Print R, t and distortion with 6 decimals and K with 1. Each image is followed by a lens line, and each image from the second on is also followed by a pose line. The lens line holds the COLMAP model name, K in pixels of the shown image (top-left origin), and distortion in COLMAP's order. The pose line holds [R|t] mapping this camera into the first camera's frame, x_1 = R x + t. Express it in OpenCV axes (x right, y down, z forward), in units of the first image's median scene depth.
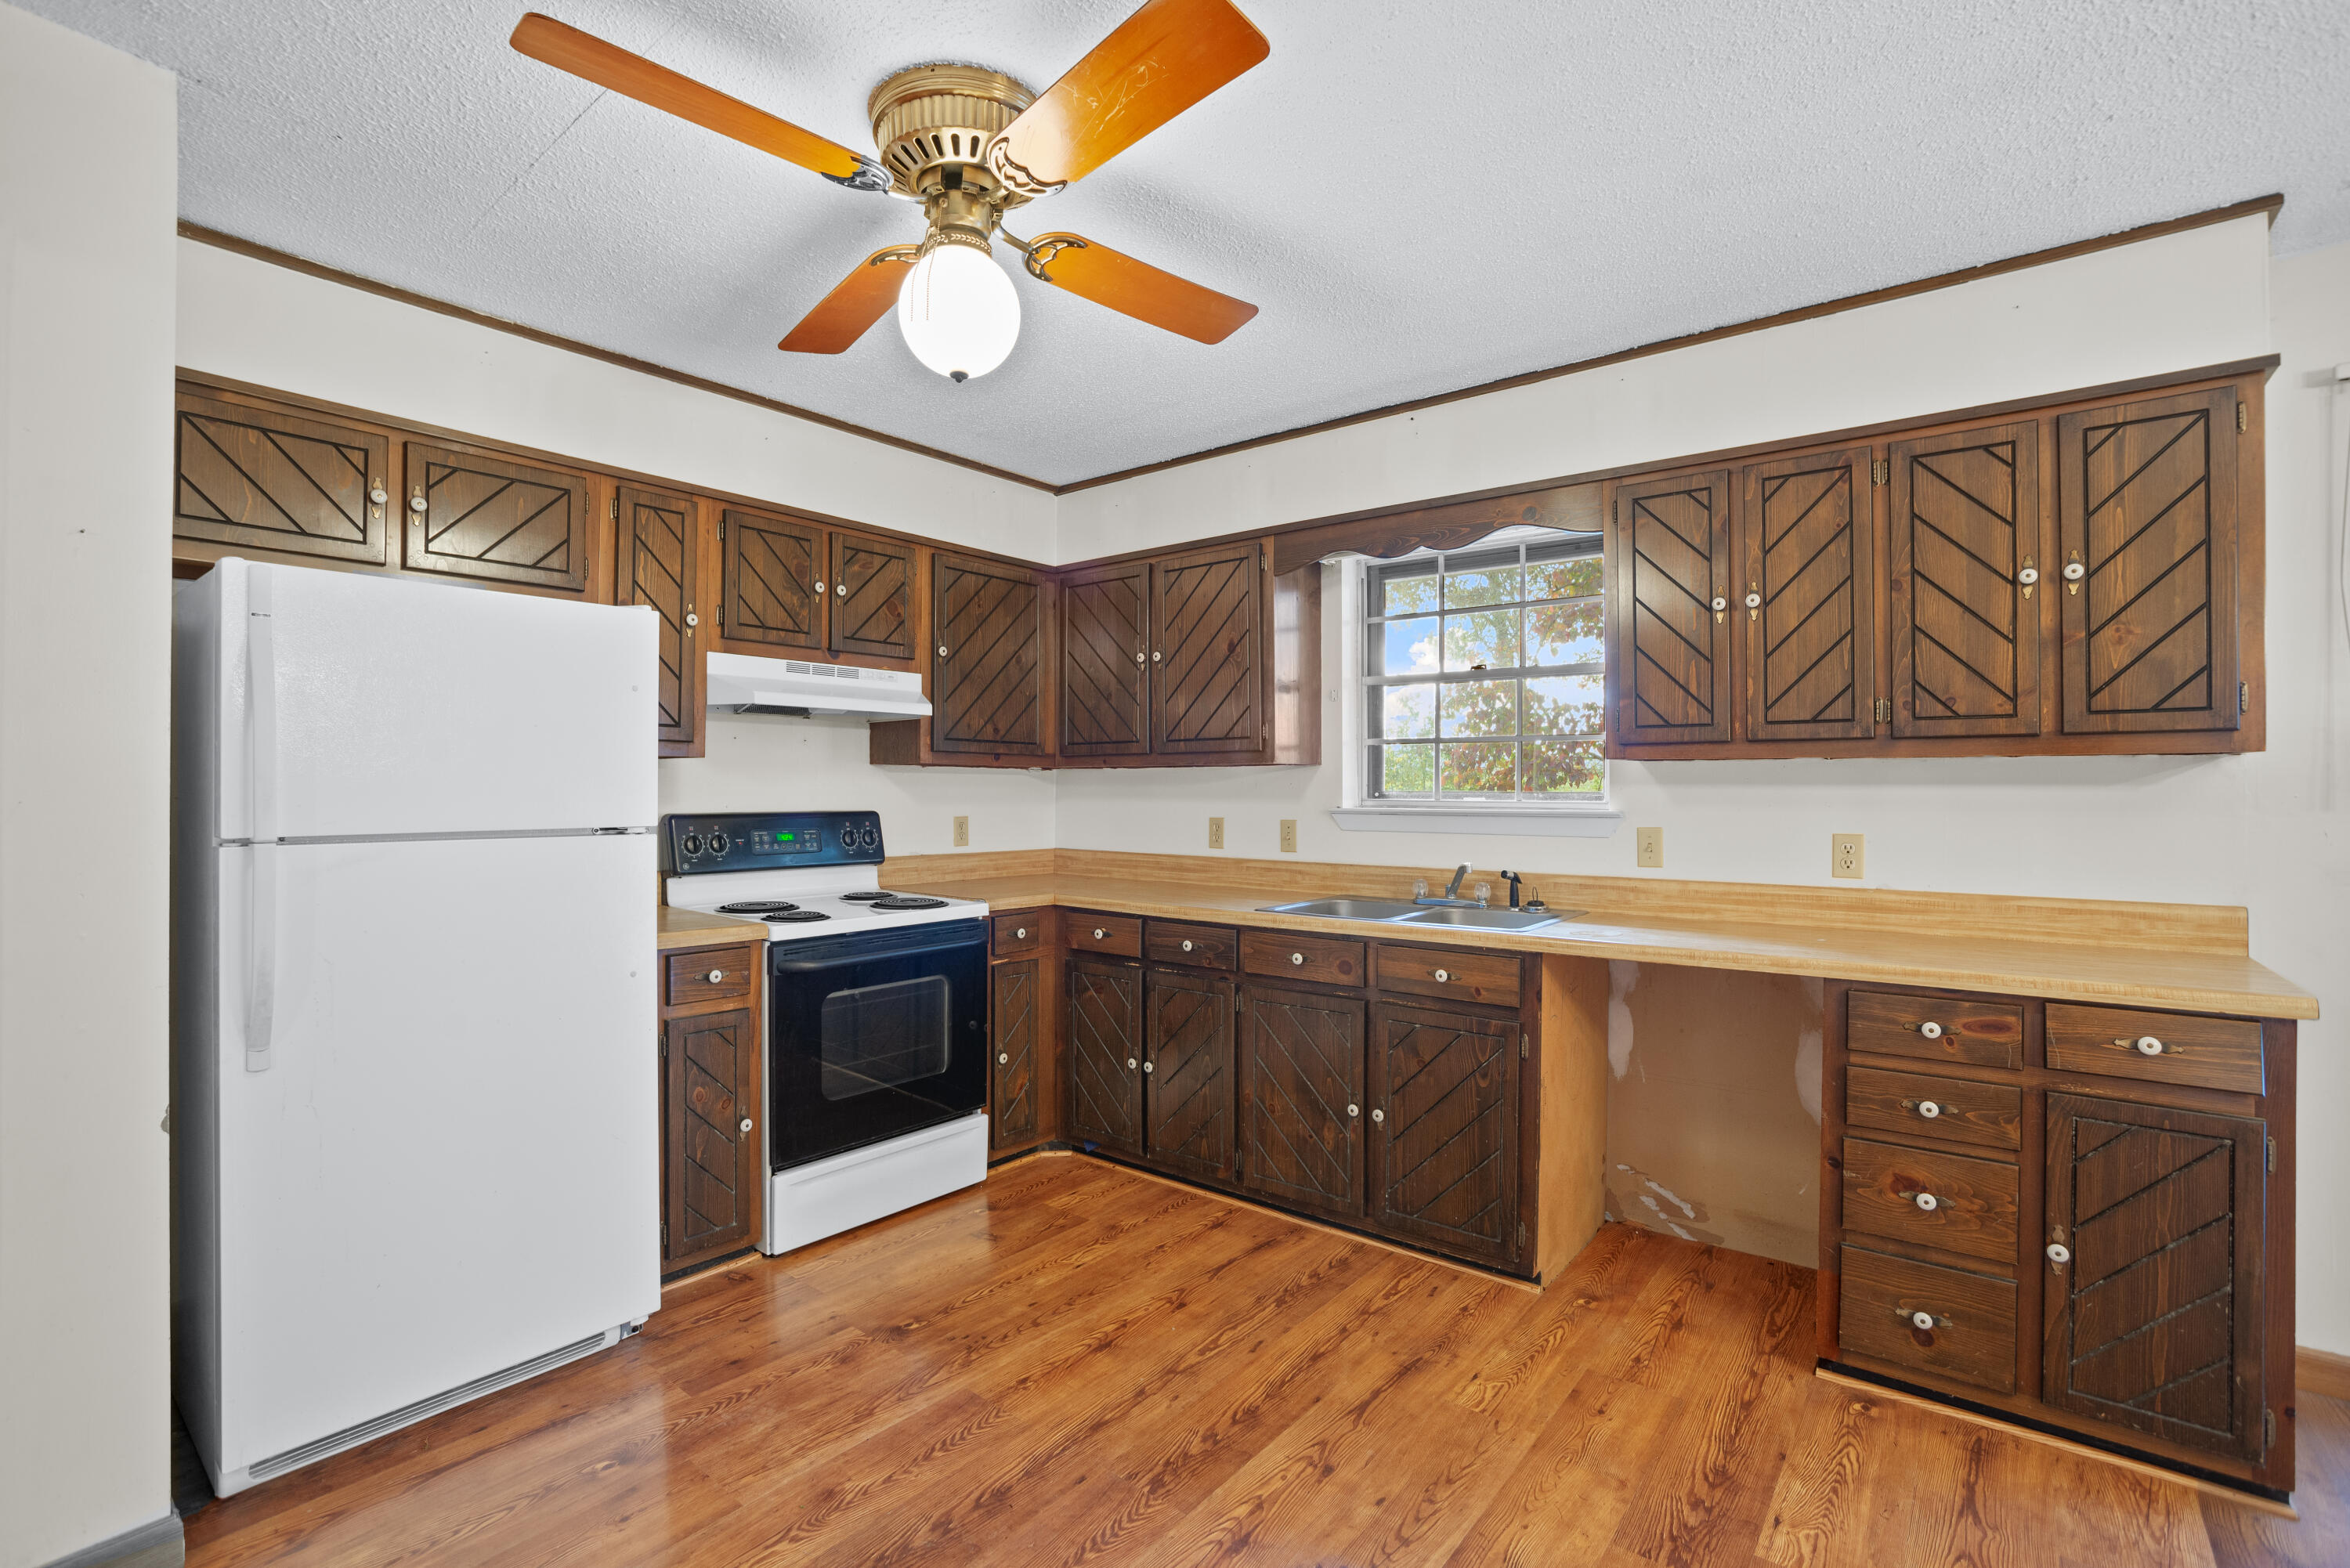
lens RADIAL K [[1057.9, 0, 1180.5], [0, 1057.9, 786.7], [0, 0, 1]] dist [-0.037719, 0.013504]
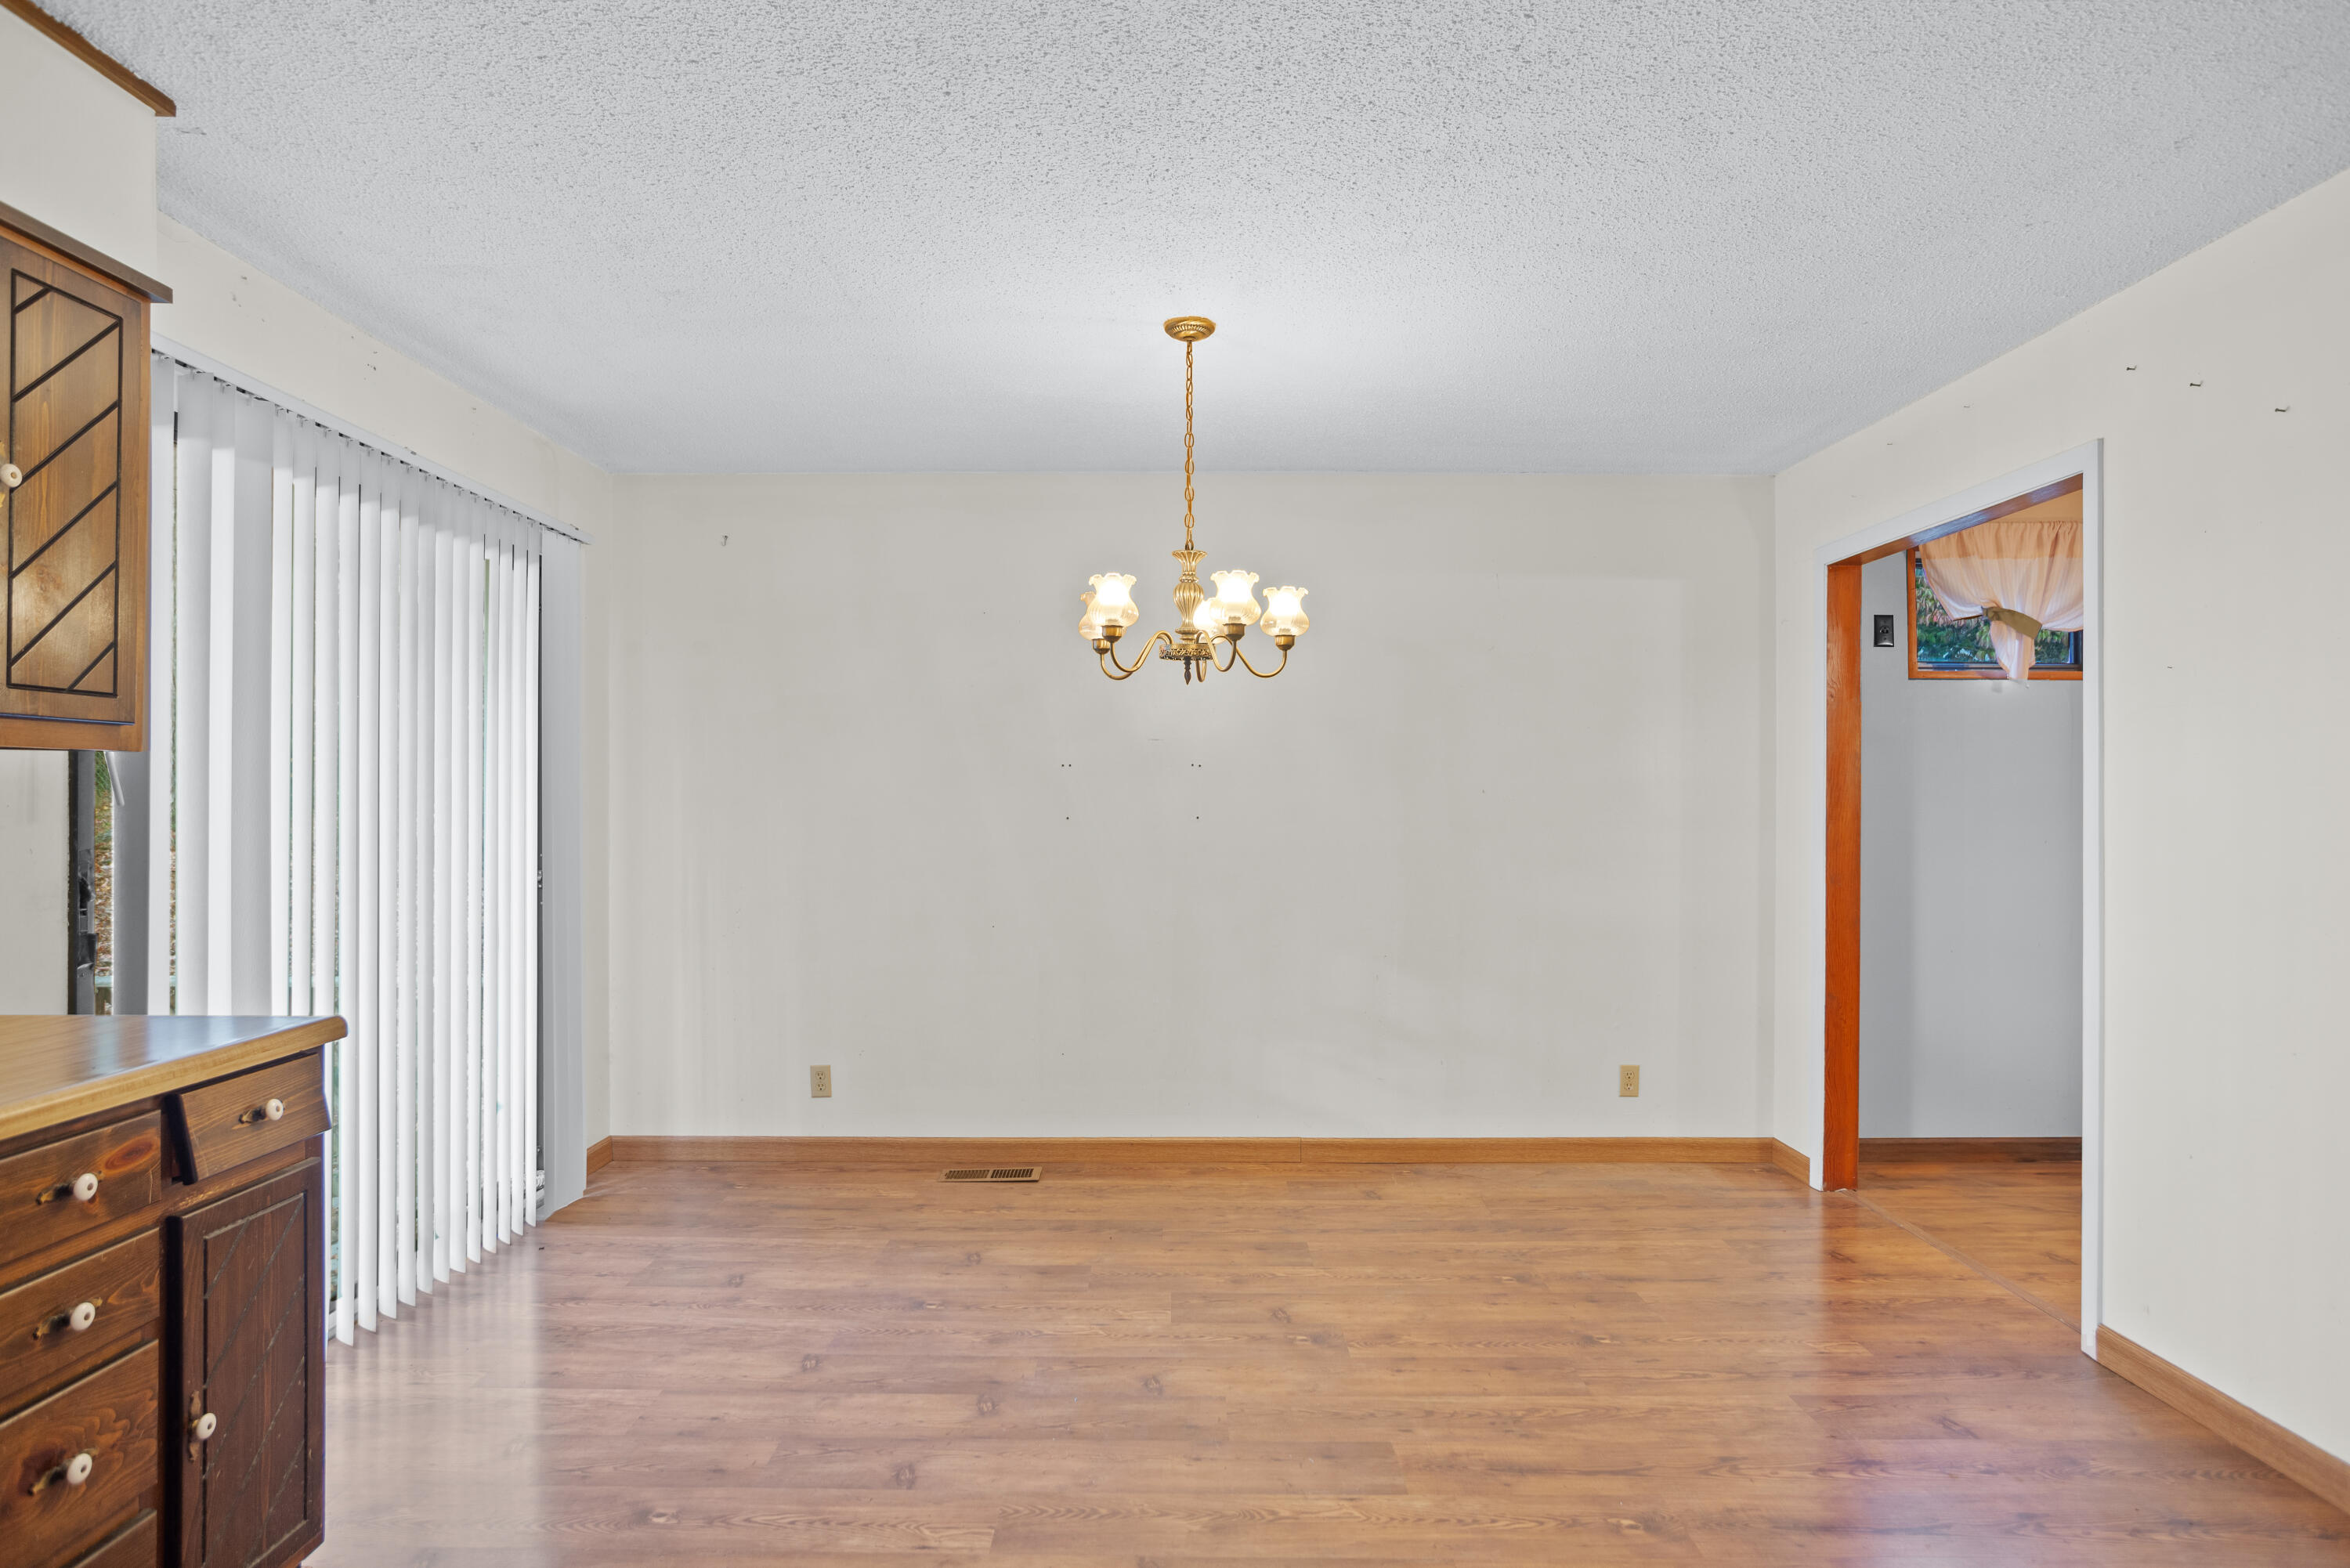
lens RADIAL K [[1300.7, 0, 1185.8], [0, 1300.7, 798.3], [0, 0, 1]] dist [-0.012060, 0.008074]
pose [[-0.620429, -0.006560, 0.784236, -0.237226], [-0.008413, 0.999963, 0.001708, -0.004517], [-0.784218, -0.005538, -0.620461, 0.786588]]
